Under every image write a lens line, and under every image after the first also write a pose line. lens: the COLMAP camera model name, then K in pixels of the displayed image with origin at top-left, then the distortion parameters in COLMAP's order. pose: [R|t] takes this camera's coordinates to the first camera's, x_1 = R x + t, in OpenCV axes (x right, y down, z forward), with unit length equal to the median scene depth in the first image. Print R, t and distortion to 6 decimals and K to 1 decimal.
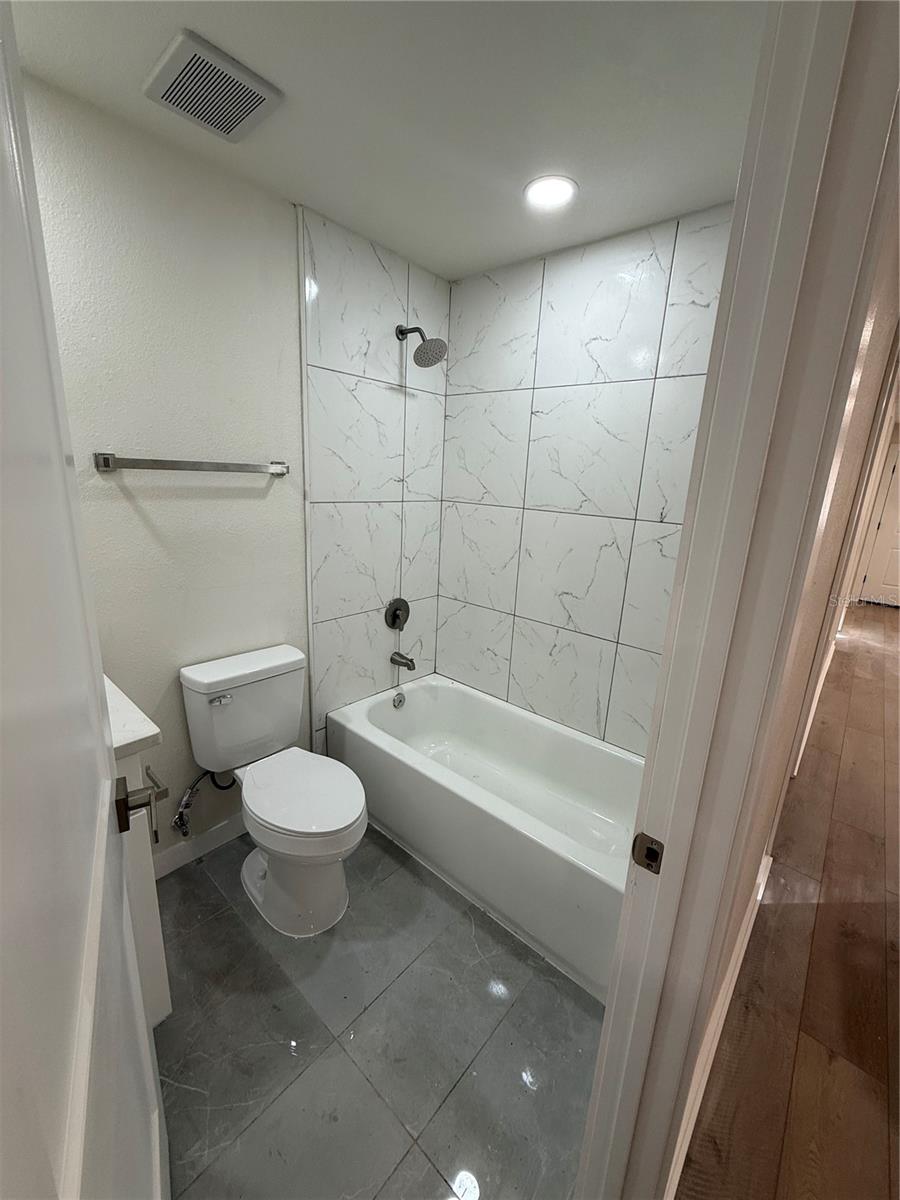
lens RADIAL K [[479.6, 0, 448.2], [0, 479.6, 597.2], [0, 0, 1]] dist [0.000583, 0.000140]
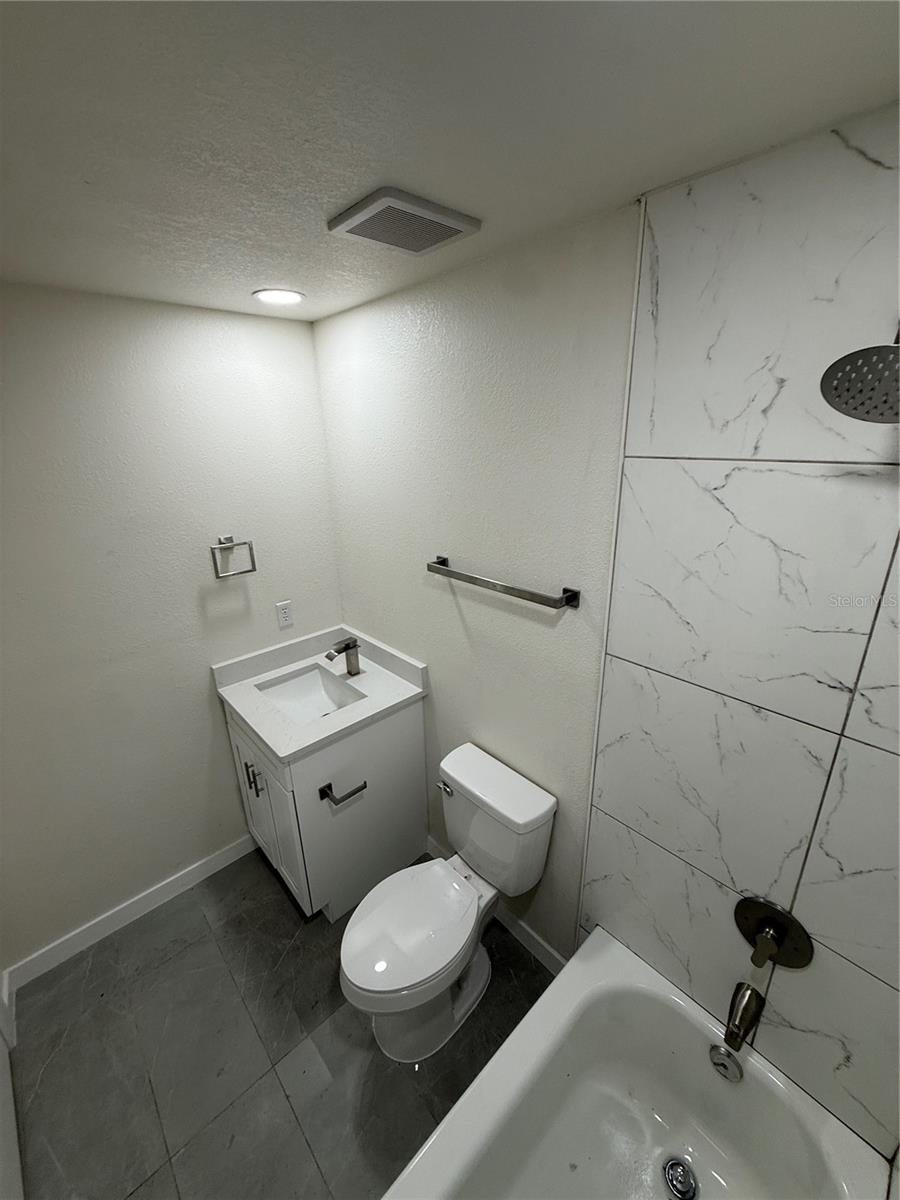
lens RADIAL K [[479.6, 0, 450.5], [0, 479.6, 599.2], [0, 0, 1]] dist [0.000583, 0.000140]
pose [[-0.113809, 0.288158, -0.950796, 0.344537], [-0.231722, 0.922920, 0.307447, -0.412745], [0.966102, 0.255310, -0.038264, 0.775888]]
